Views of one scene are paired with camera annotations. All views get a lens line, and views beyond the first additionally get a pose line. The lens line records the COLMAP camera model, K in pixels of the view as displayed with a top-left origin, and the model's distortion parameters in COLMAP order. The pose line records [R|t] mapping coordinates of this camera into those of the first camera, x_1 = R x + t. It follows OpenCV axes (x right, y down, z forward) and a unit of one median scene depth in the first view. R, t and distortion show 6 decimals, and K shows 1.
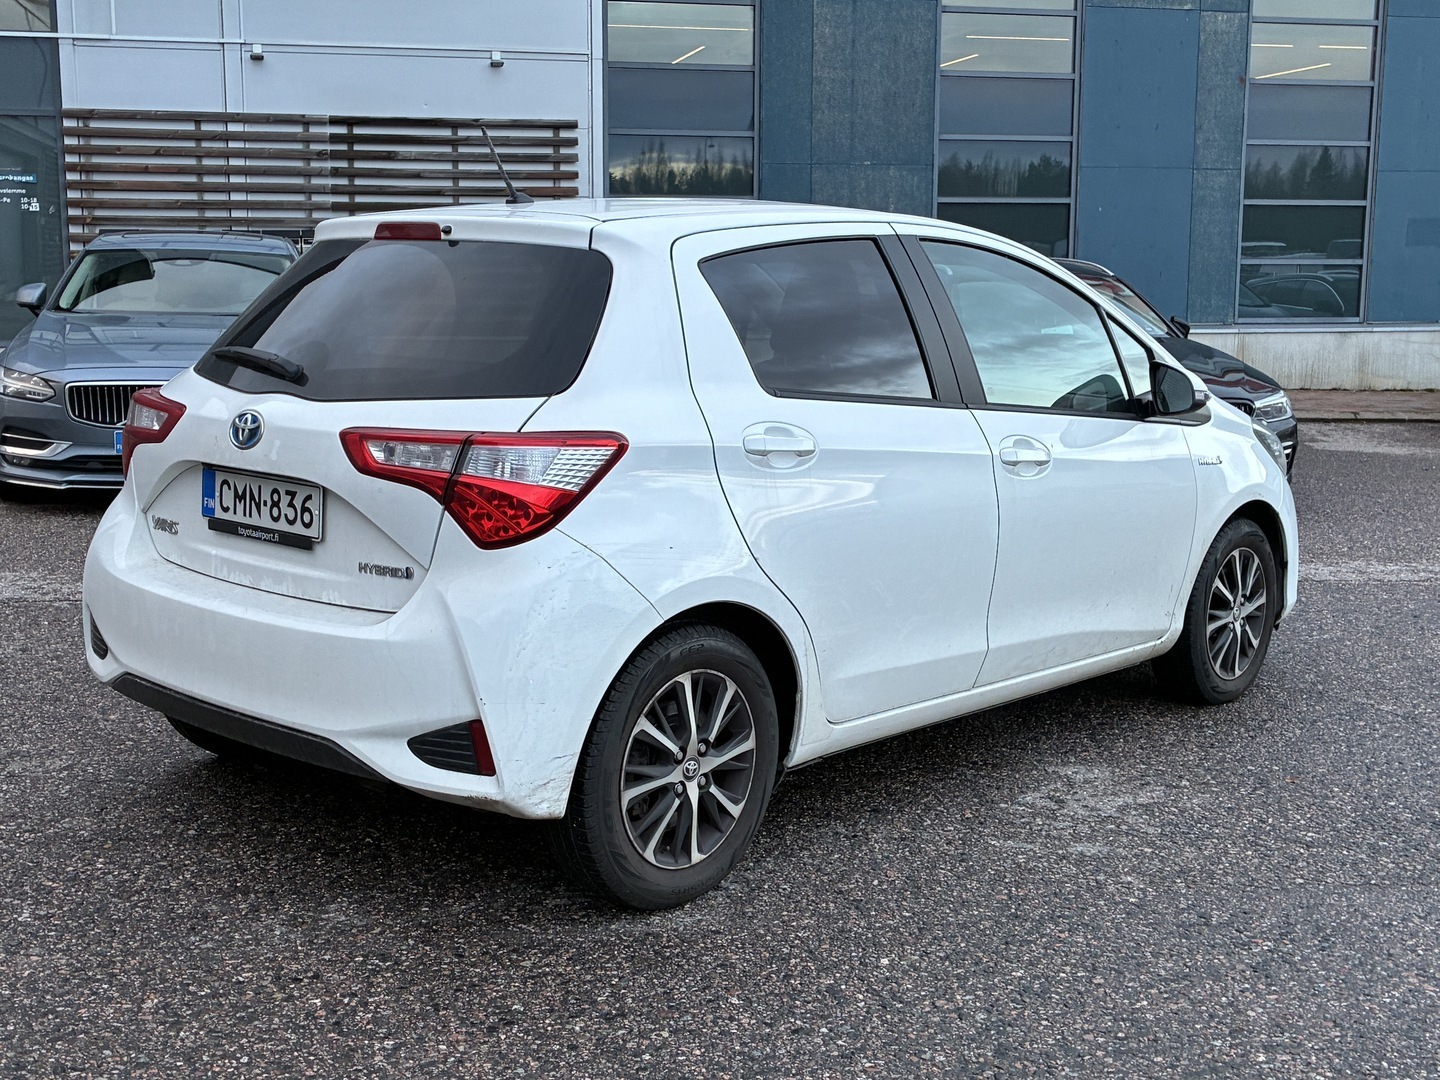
lens RADIAL K [[1715.1, 0, 714.6], [0, 1715.1, 511.0], [0, 0, 1]] dist [0.118295, -0.353324]
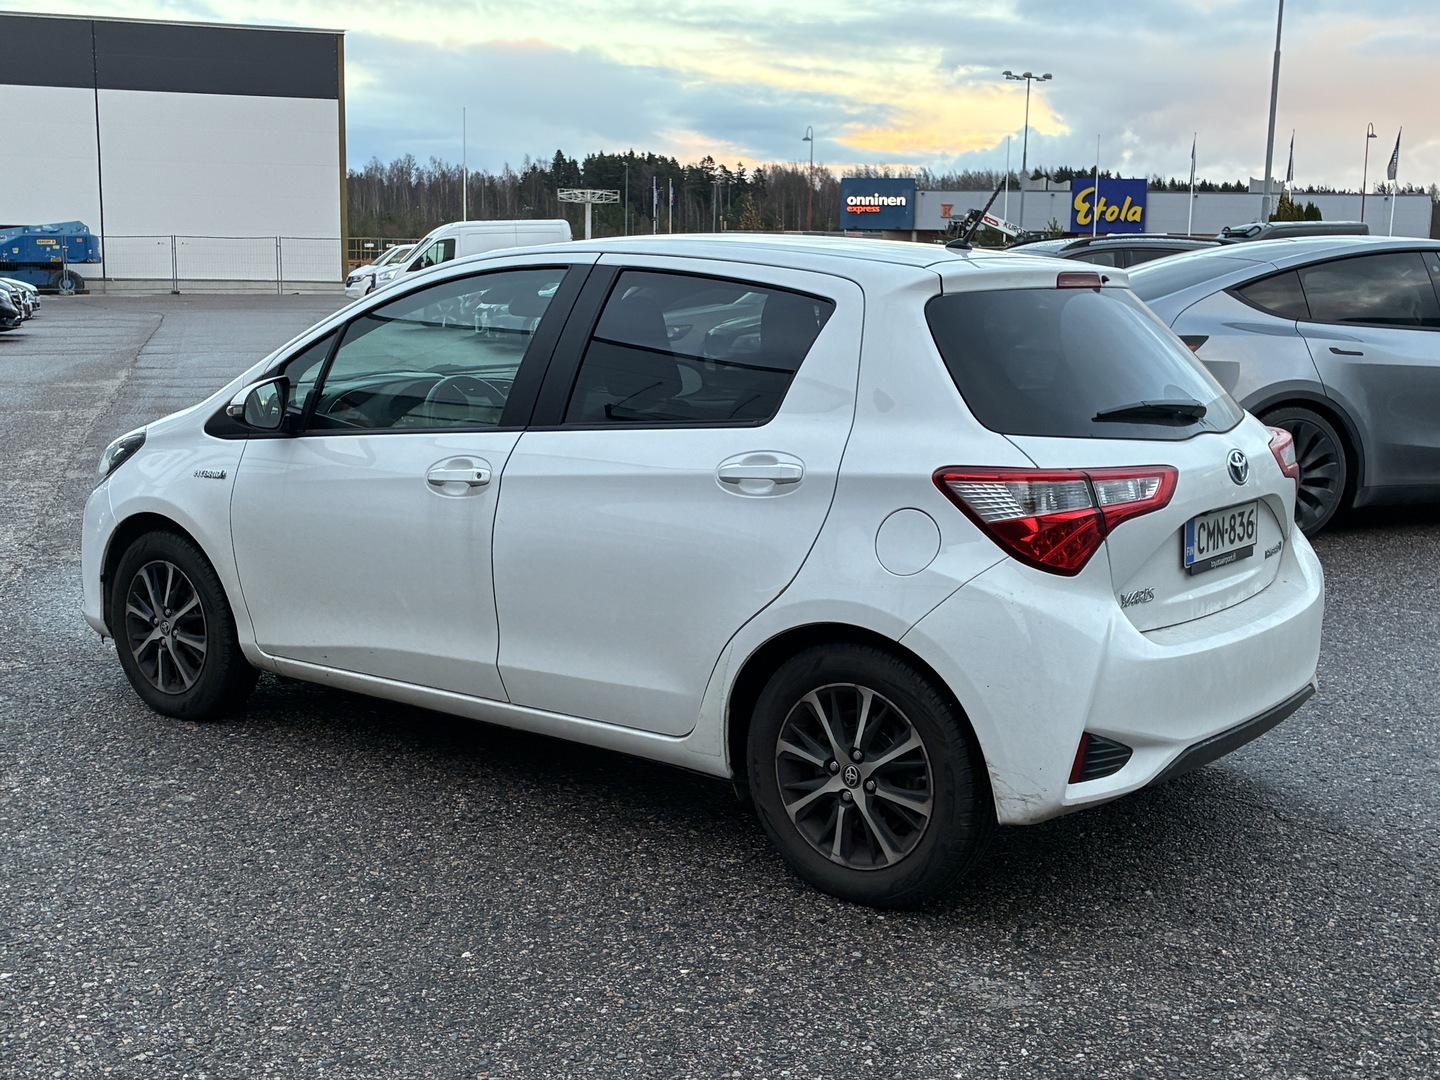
lens RADIAL K [[1715.1, 0, 714.6], [0, 1715.1, 511.0], [0, 0, 1]] dist [0.118295, -0.353324]
pose [[-0.069149, -0.165497, 0.983783, -1.323408], [0.125488, 0.976868, 0.173154, -0.250049], [-0.989682, 0.135427, -0.046781, 1.365564]]
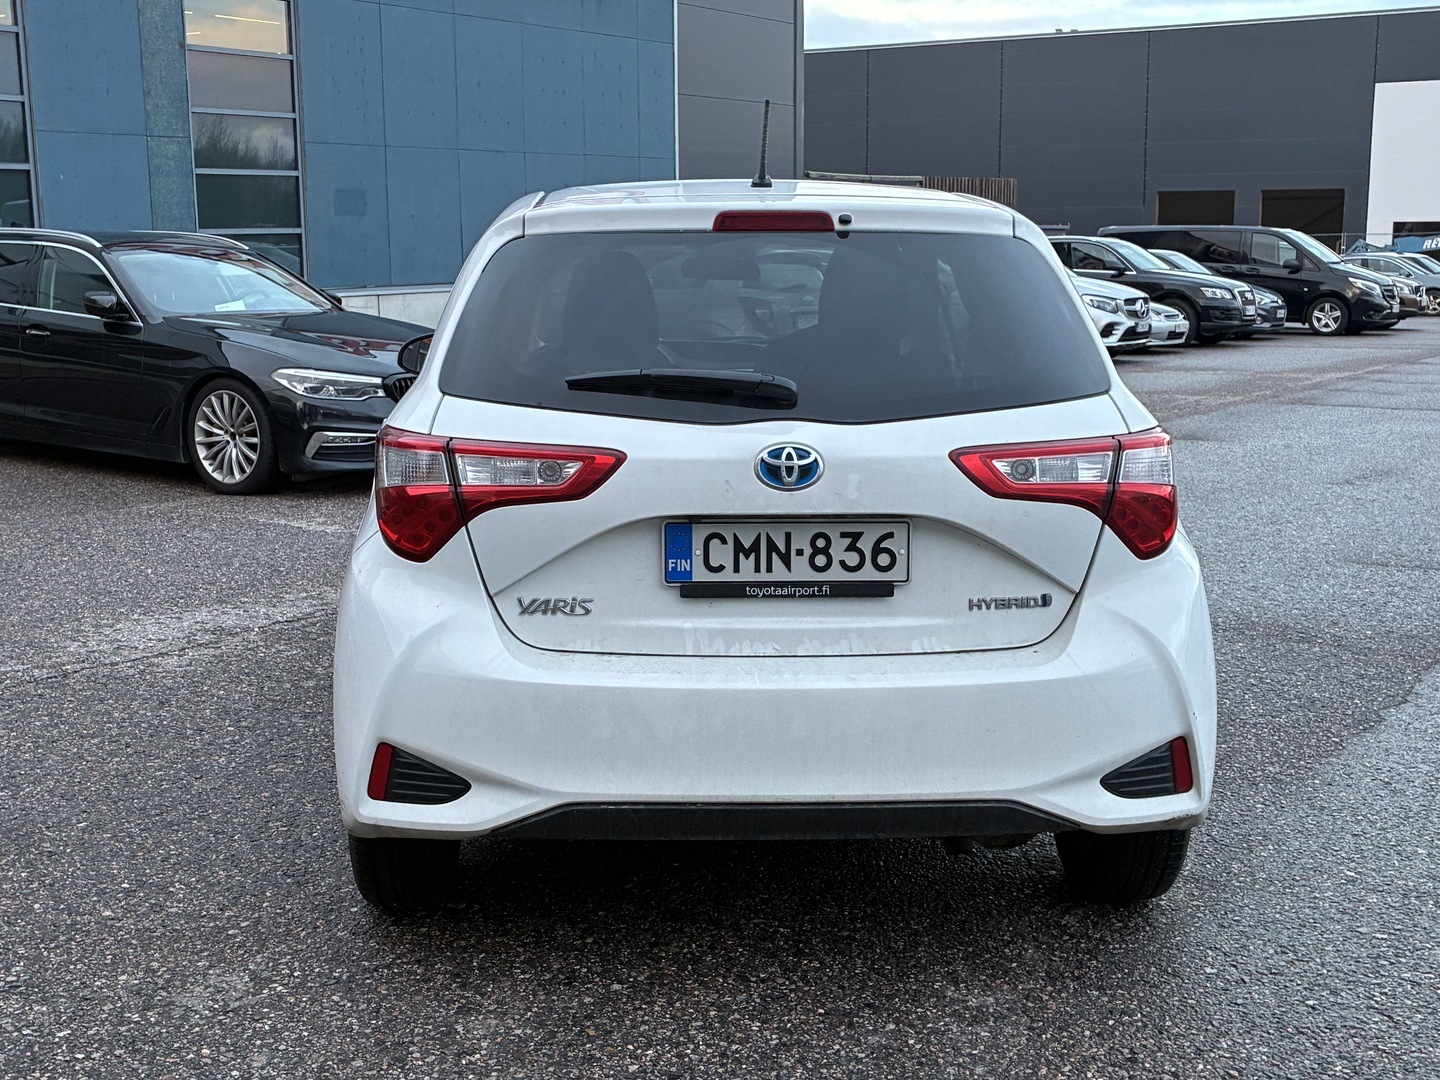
lens RADIAL K [[1715.1, 0, 714.6], [0, 1715.1, 511.0], [0, 0, 1]] dist [0.118295, -0.353324]
pose [[0.715218, -0.124745, 0.687679, -0.848302], [0.111148, 0.991722, 0.064300, -0.081276], [-0.690007, 0.030446, 0.723162, 0.425134]]
